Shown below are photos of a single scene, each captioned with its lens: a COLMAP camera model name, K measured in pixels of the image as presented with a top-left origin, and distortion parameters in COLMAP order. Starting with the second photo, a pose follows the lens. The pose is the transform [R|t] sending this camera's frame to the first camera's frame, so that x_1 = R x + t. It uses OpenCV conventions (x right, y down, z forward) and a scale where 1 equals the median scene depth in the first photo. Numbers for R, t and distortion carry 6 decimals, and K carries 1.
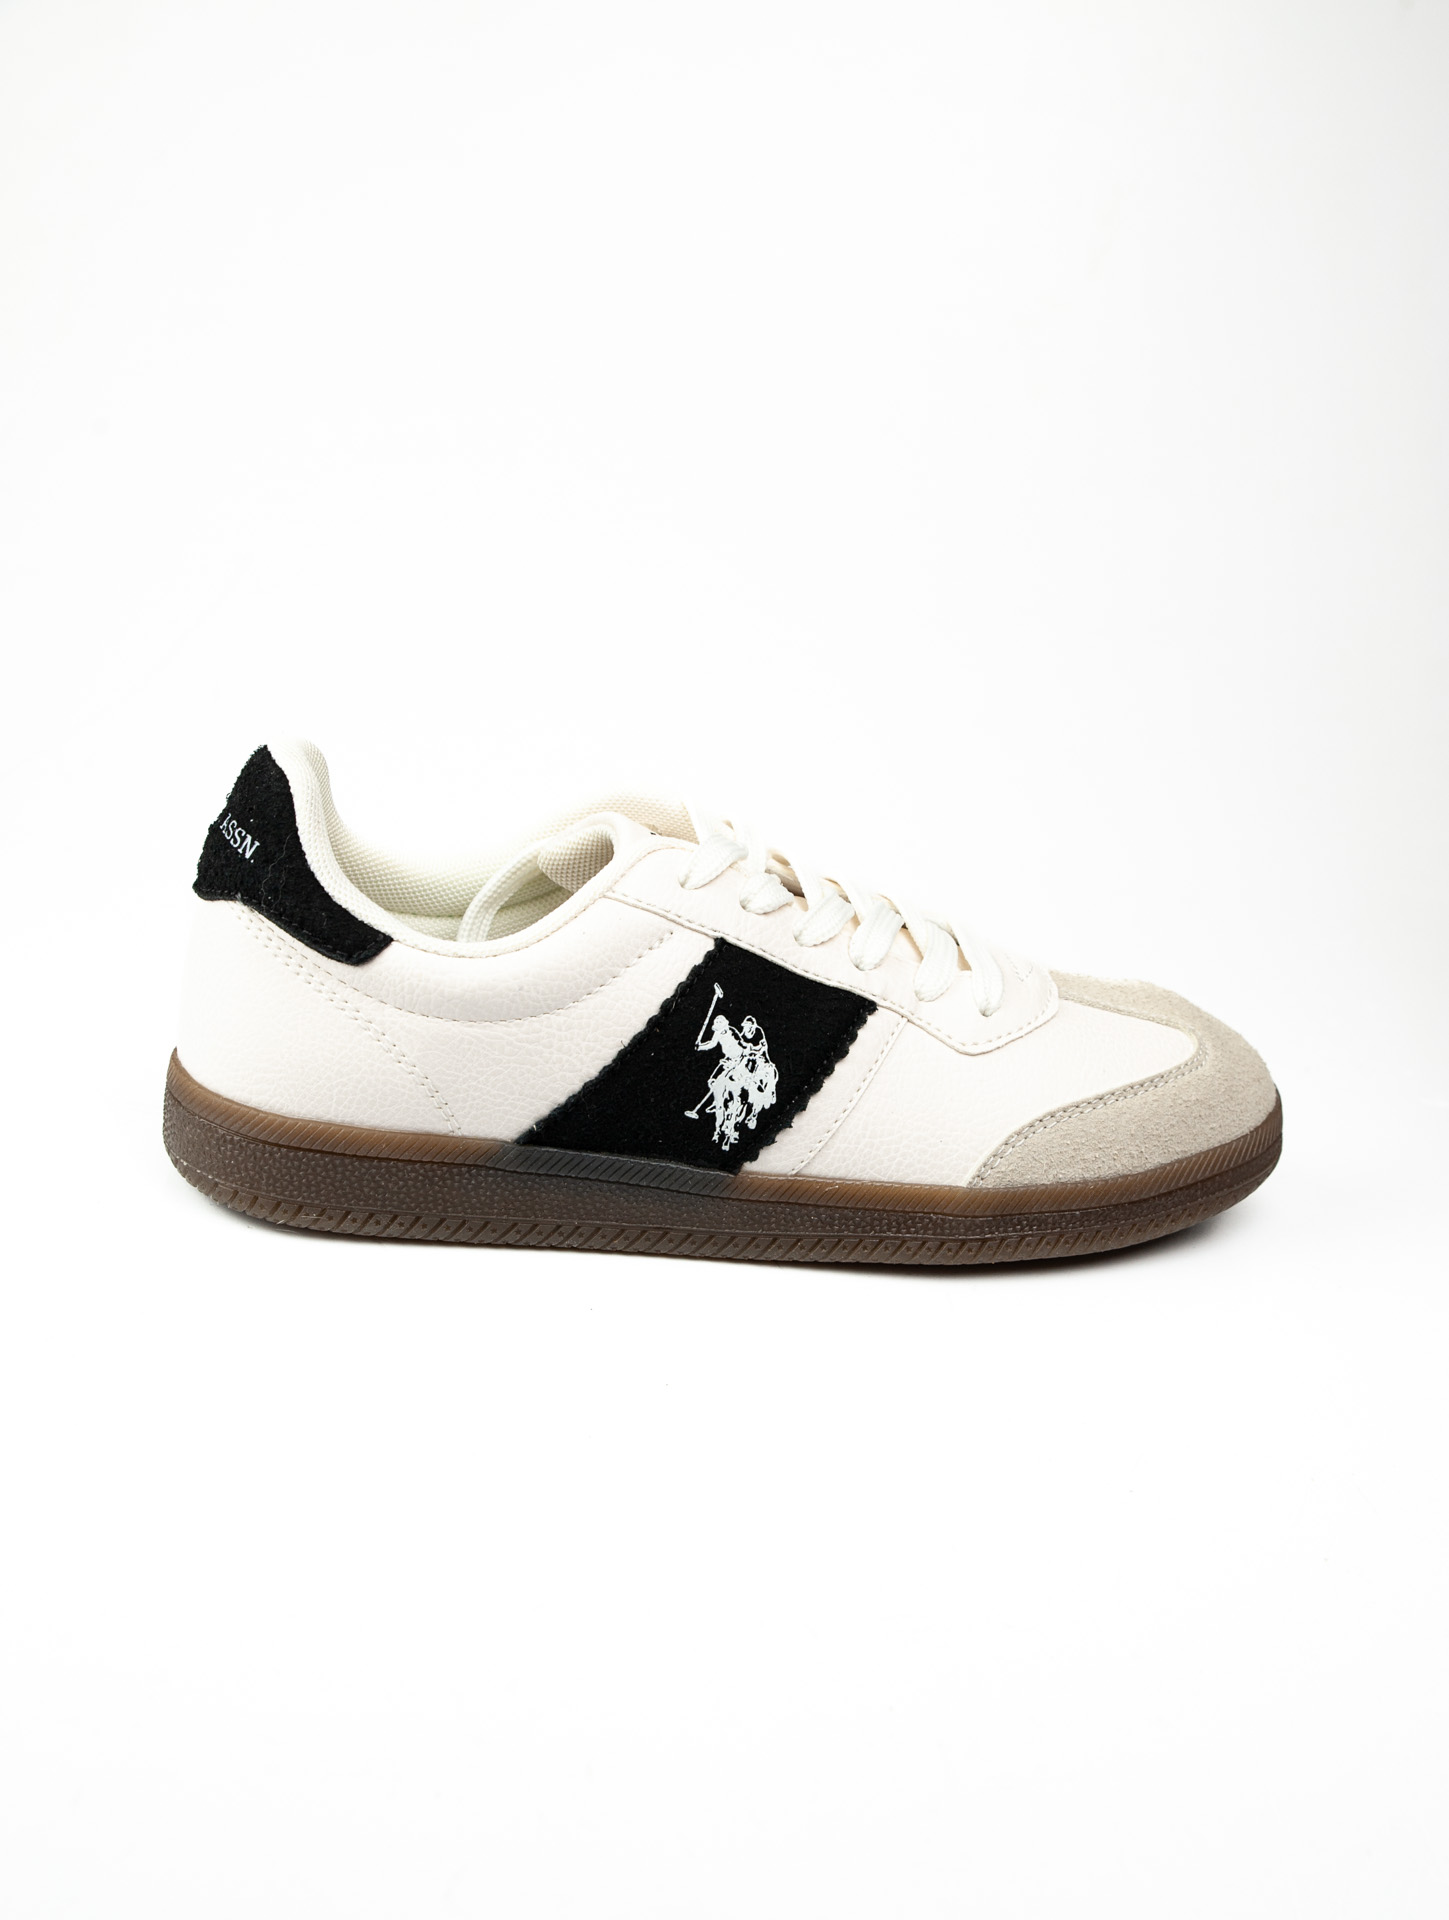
lens RADIAL K [[2177.6, 0, 724.5], [0, 2177.6, 960.0], [0, 0, 1]] dist [0.010095, -0.002262]
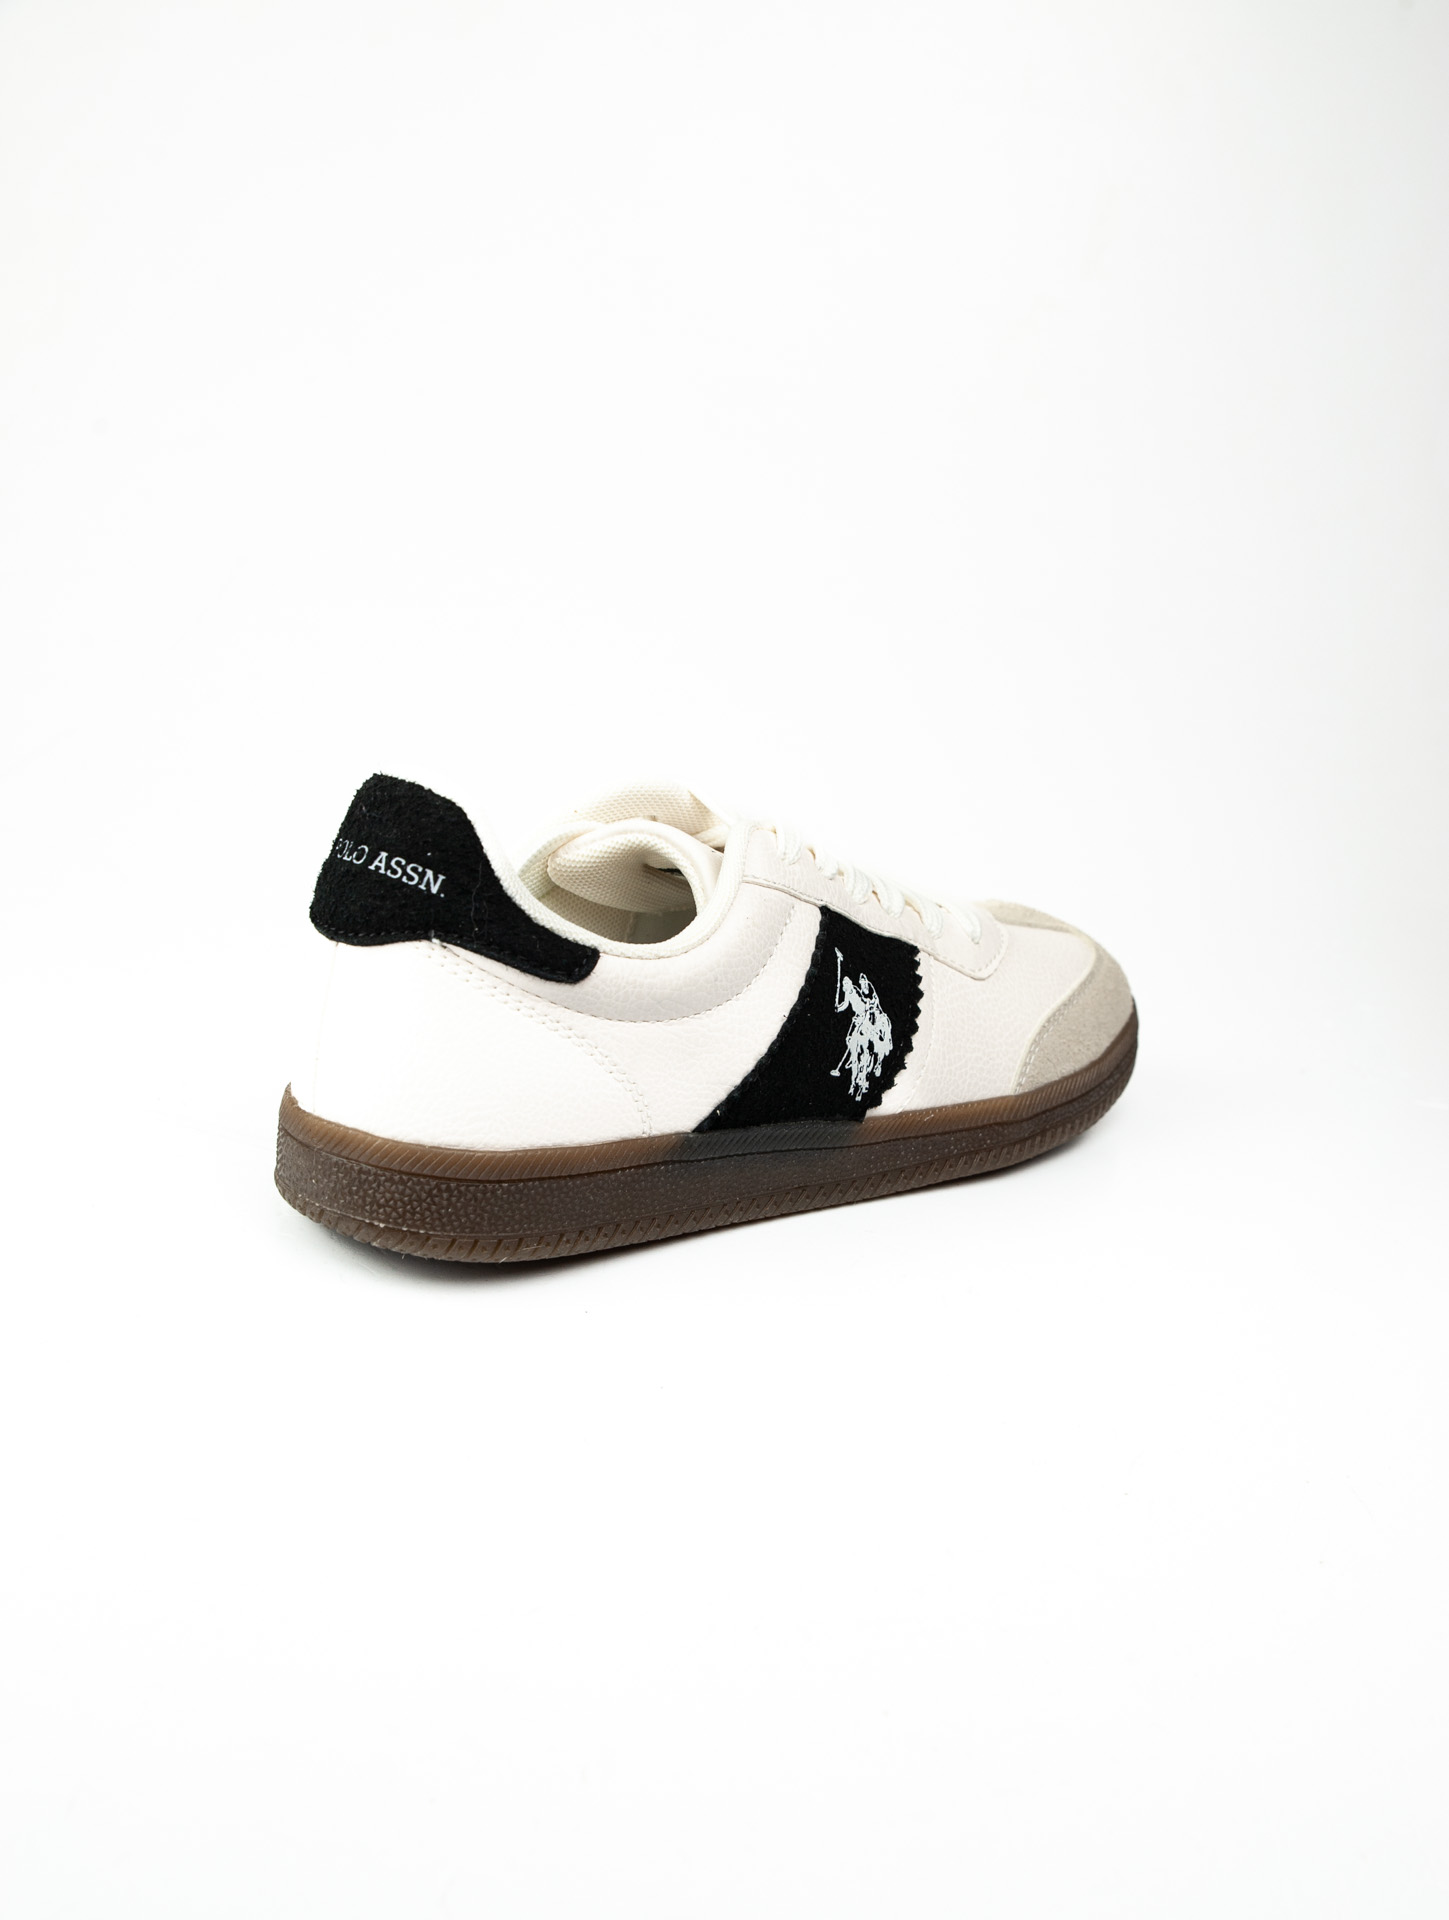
lens RADIAL K [[2177.6, 0, 724.5], [0, 2177.6, 960.0], [0, 0, 1]] dist [0.010095, -0.002262]
pose [[0.837522, -0.156789, 0.523425, -0.612149], [0.152993, 0.986919, 0.050824, -0.046489], [-0.524547, 0.037514, 0.850554, 0.116857]]
